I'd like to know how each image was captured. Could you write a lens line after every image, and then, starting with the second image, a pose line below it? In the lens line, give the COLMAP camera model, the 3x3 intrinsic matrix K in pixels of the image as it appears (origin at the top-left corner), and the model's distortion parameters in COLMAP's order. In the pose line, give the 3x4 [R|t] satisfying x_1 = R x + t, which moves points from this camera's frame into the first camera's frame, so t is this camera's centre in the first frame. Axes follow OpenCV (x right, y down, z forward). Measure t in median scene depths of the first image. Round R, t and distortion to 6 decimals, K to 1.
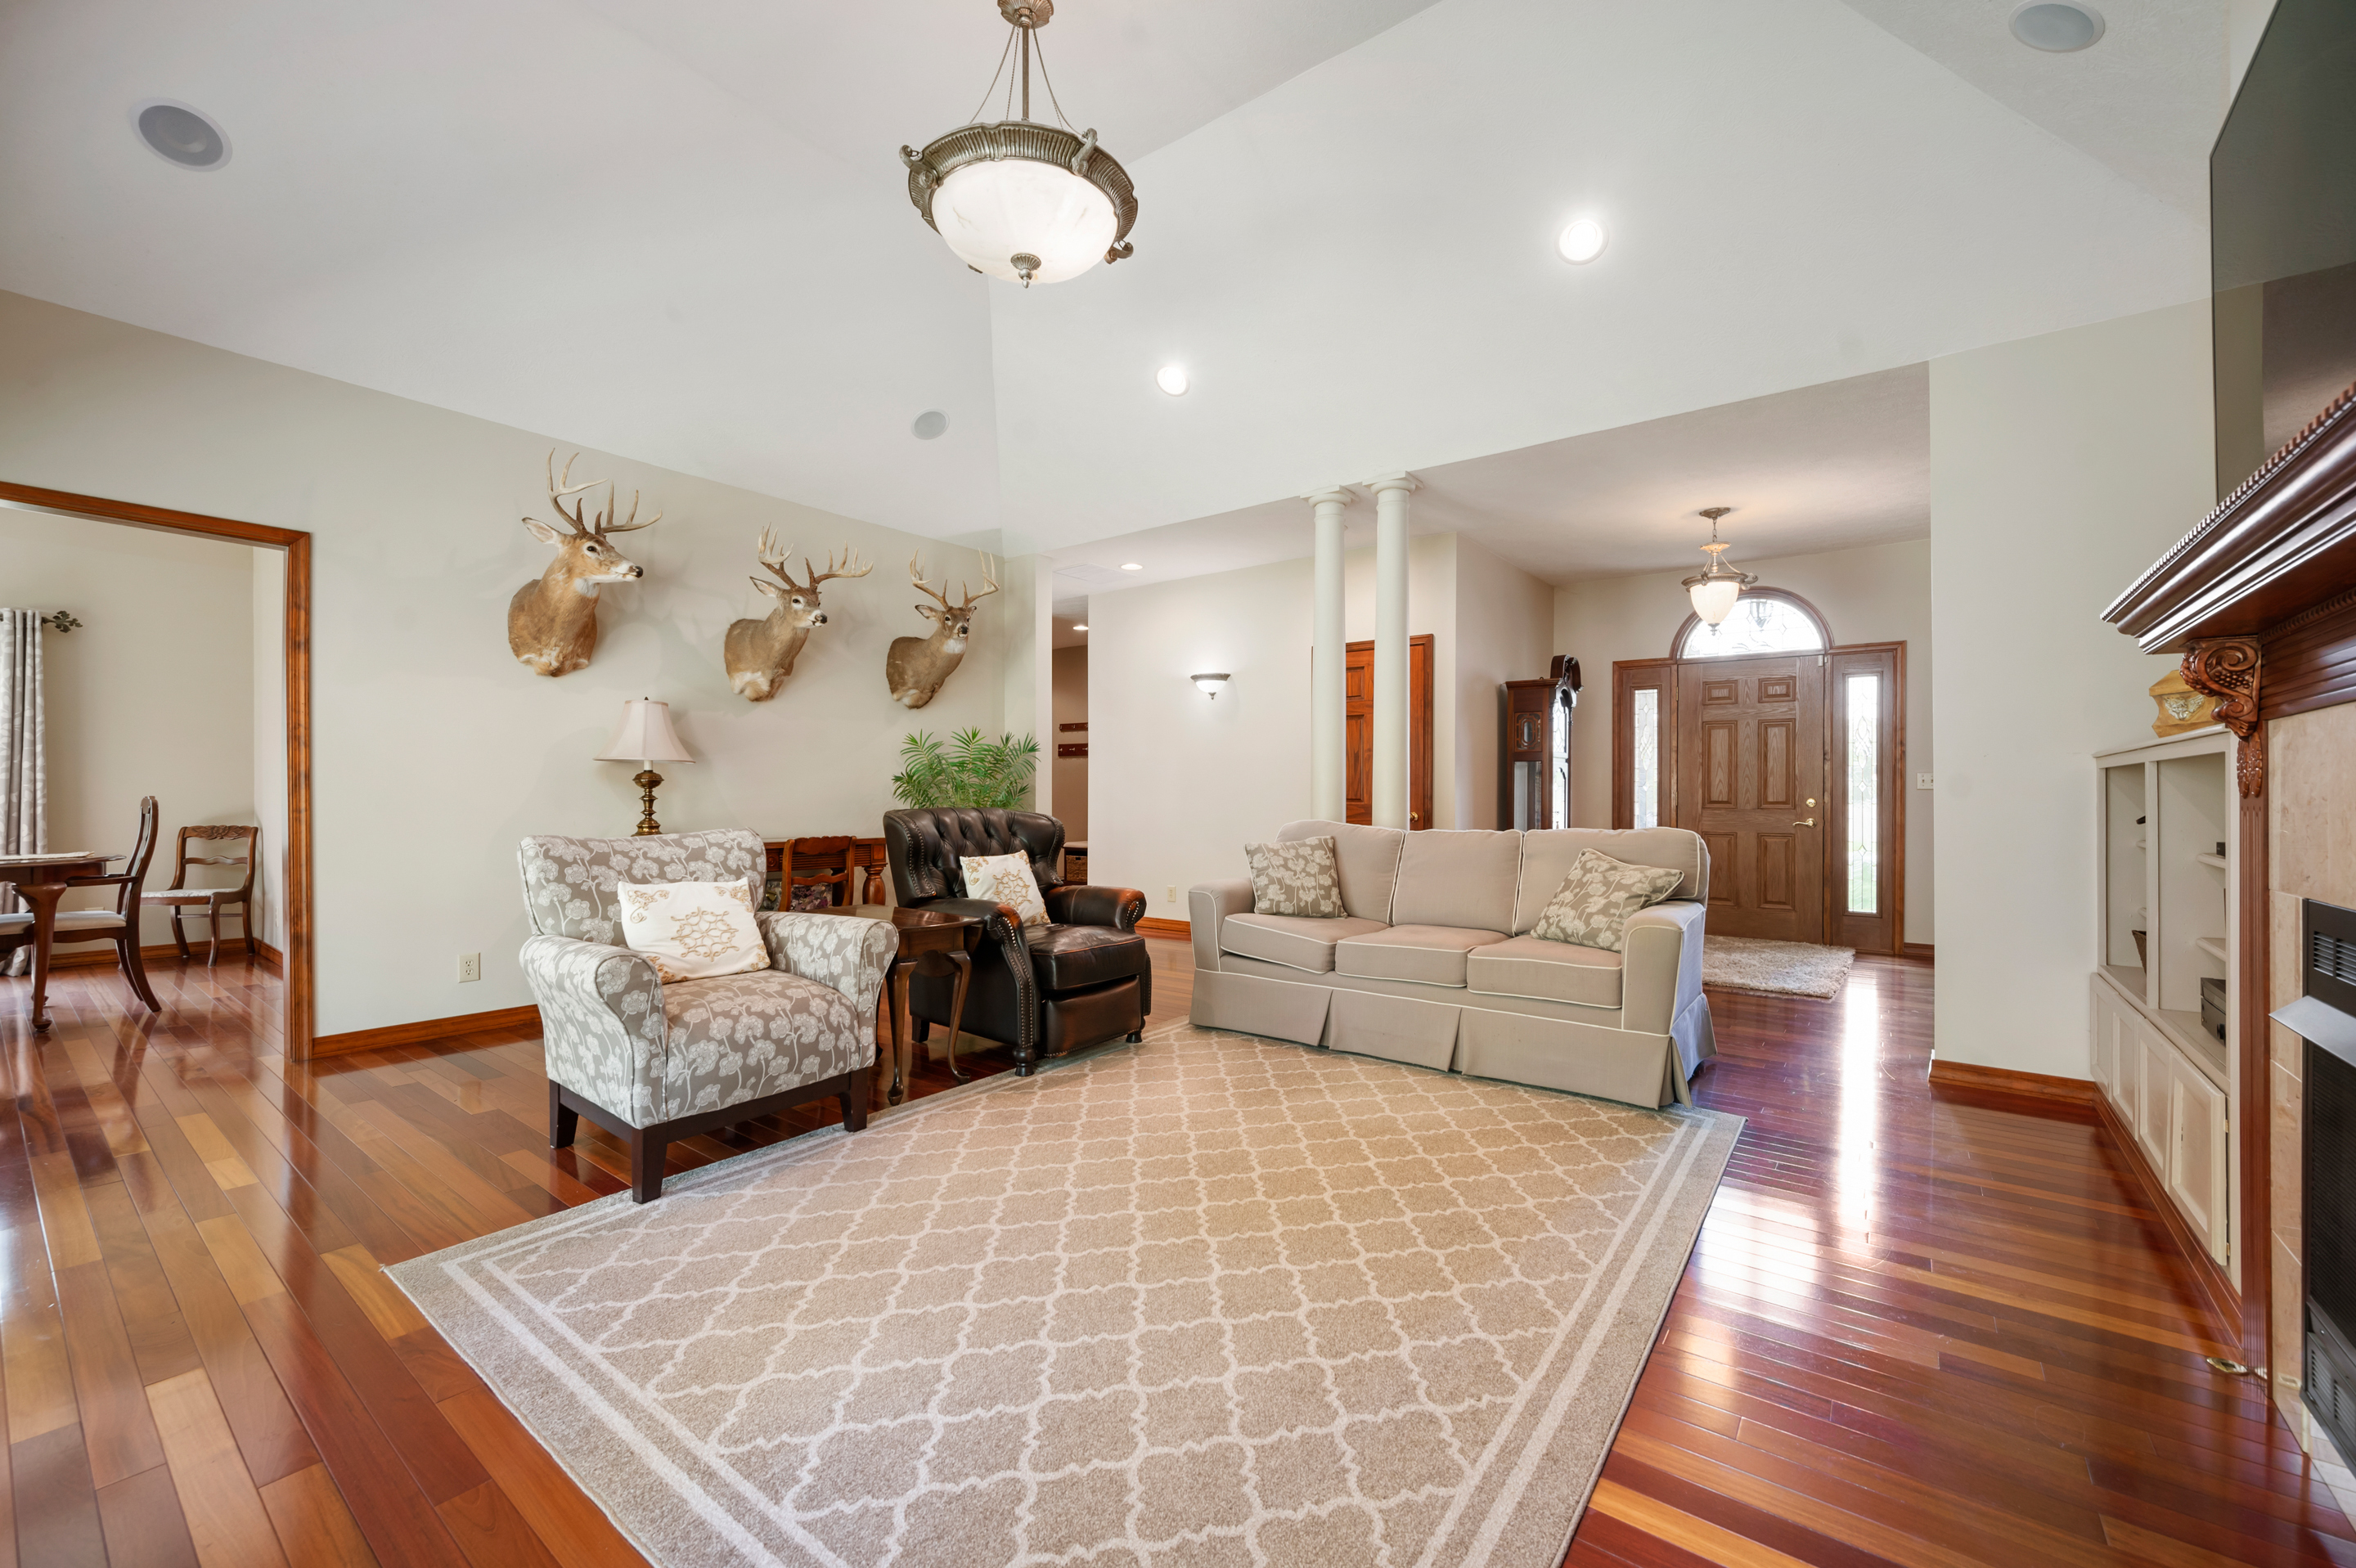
lens RADIAL K [[950.2, 0, 1172.9], [0, 950.2, 791.1], [0, 0, 1]] dist [0.000057, 0.000143]
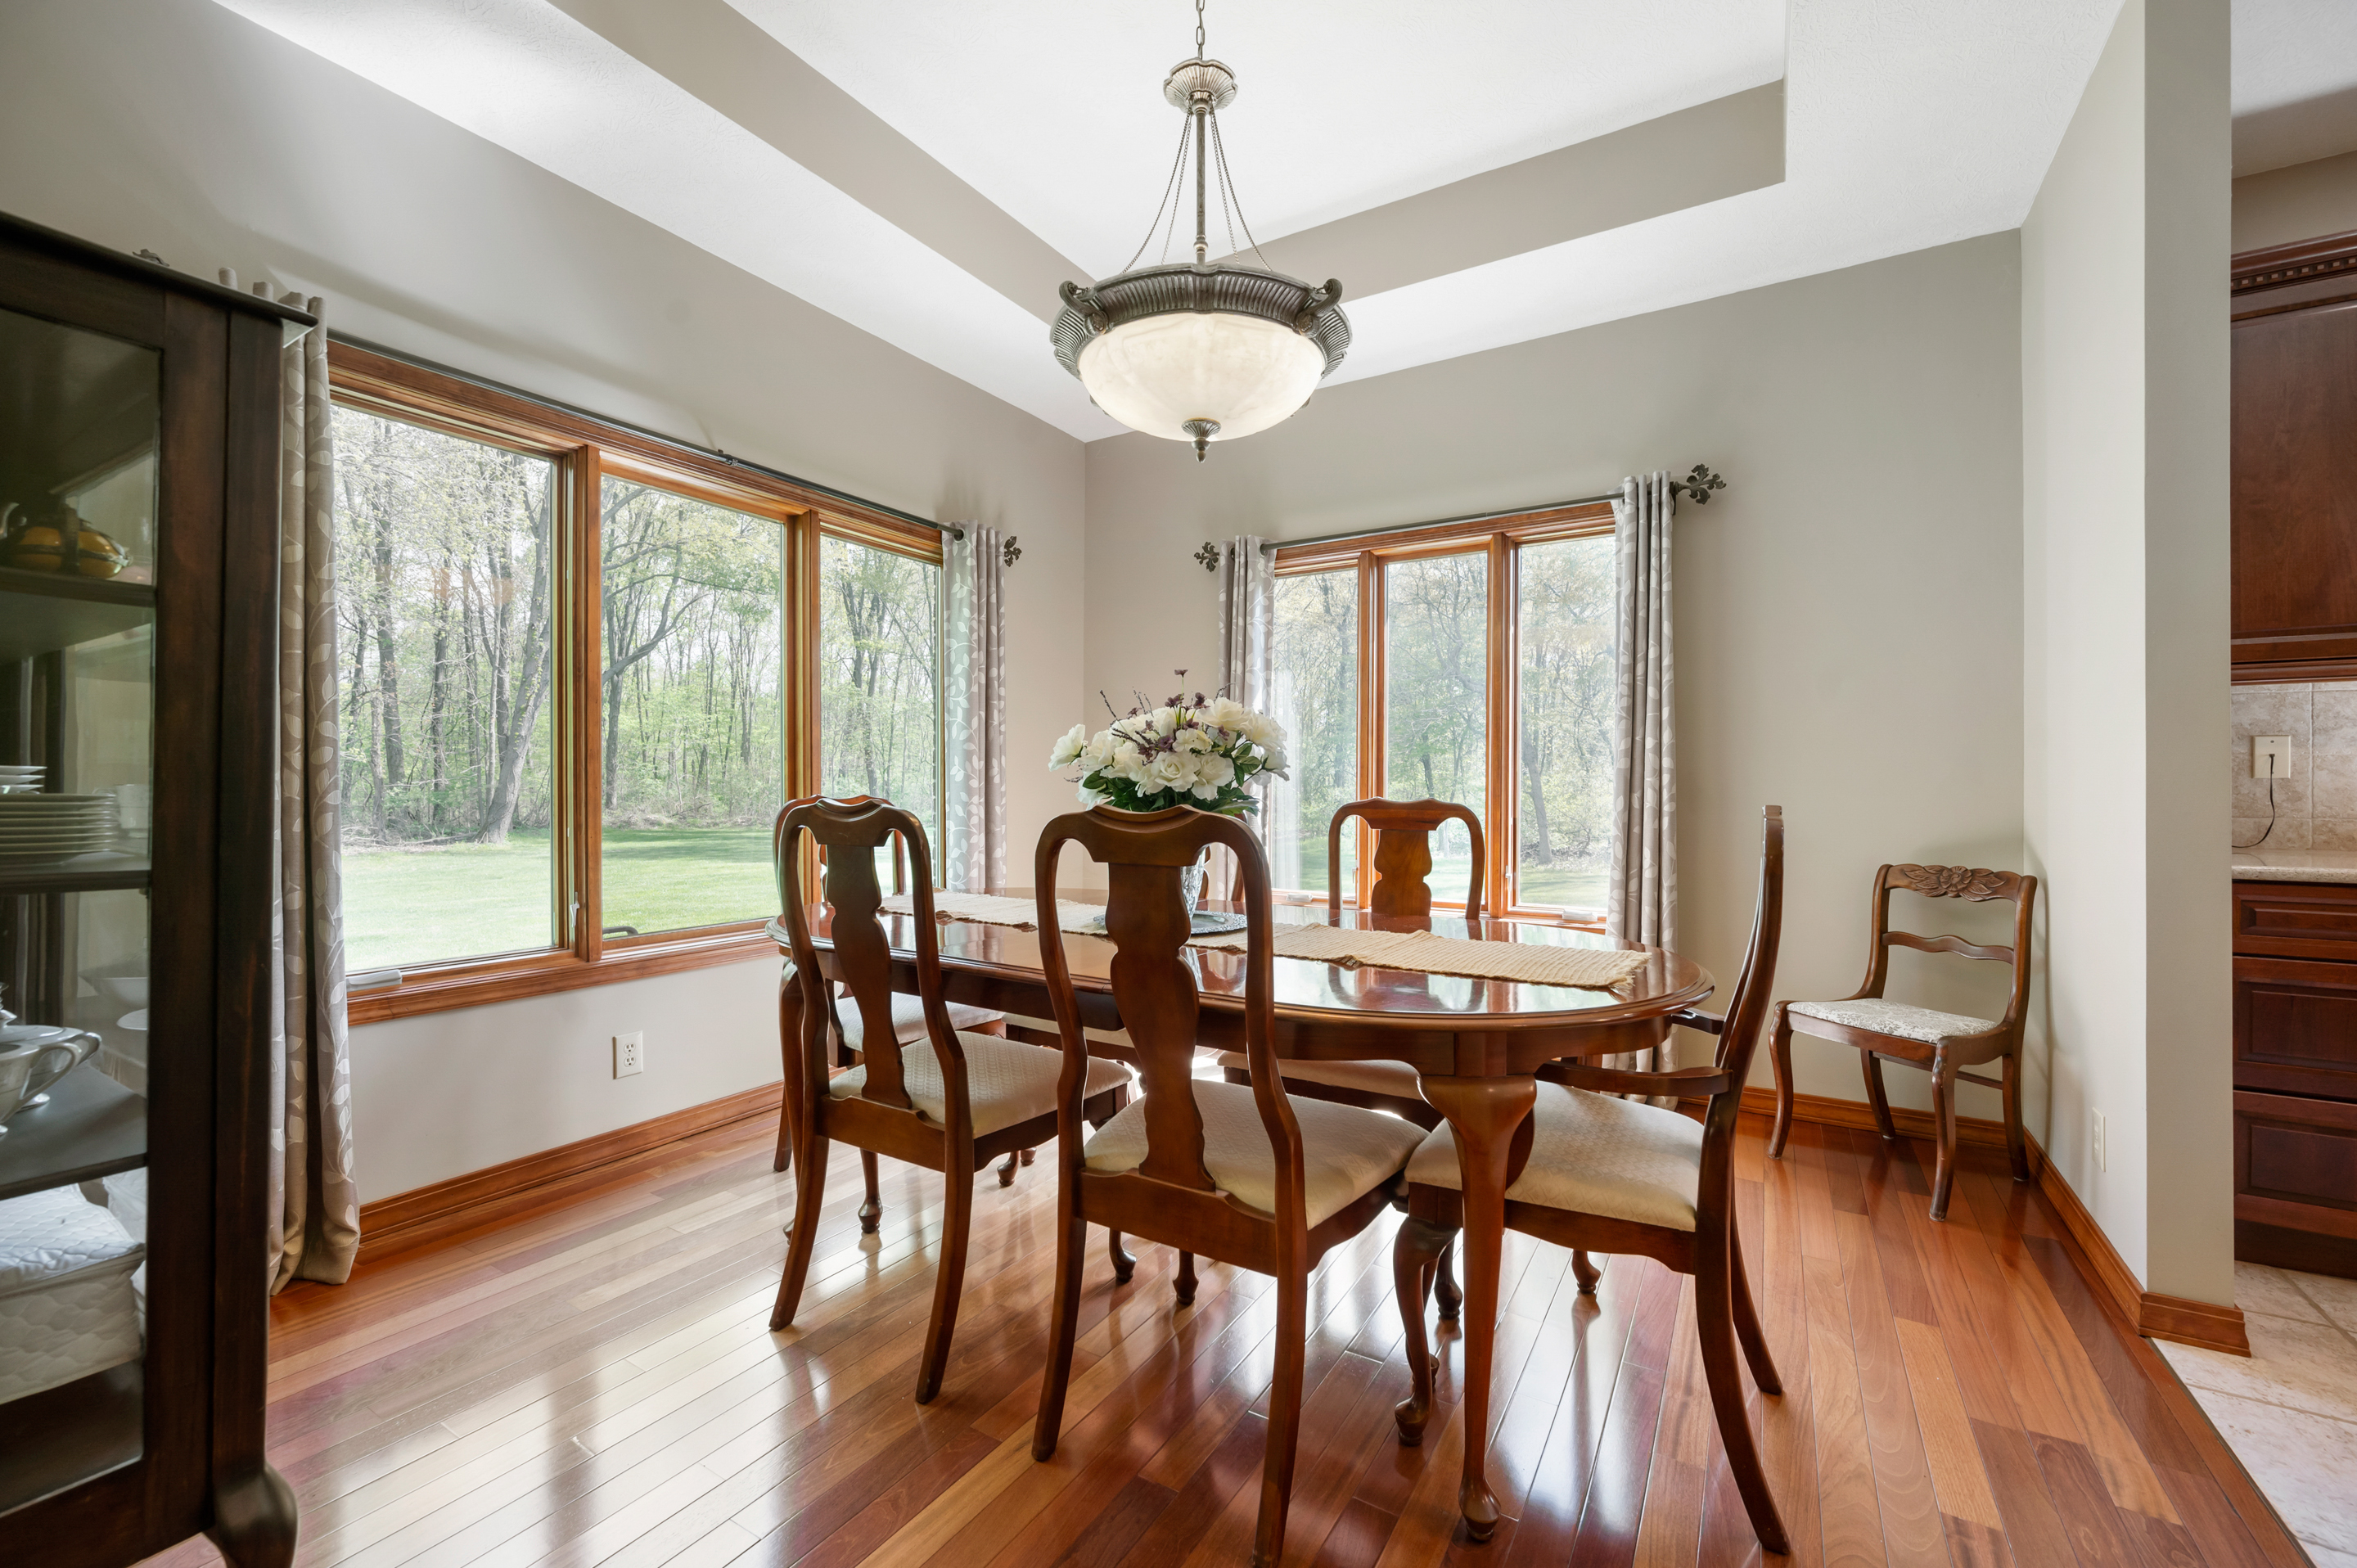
lens RADIAL K [[950.7, 0, 1178.4], [0, 950.7, 787.2], [0, 0, 1]] dist [0.000057, 0.000143]
pose [[0.111773, 0.001734, -0.993732, -0.609833], [-0.004281, 0.999990, 0.001264, -0.000442], [0.993725, 0.004113, 0.111779, 0.597520]]
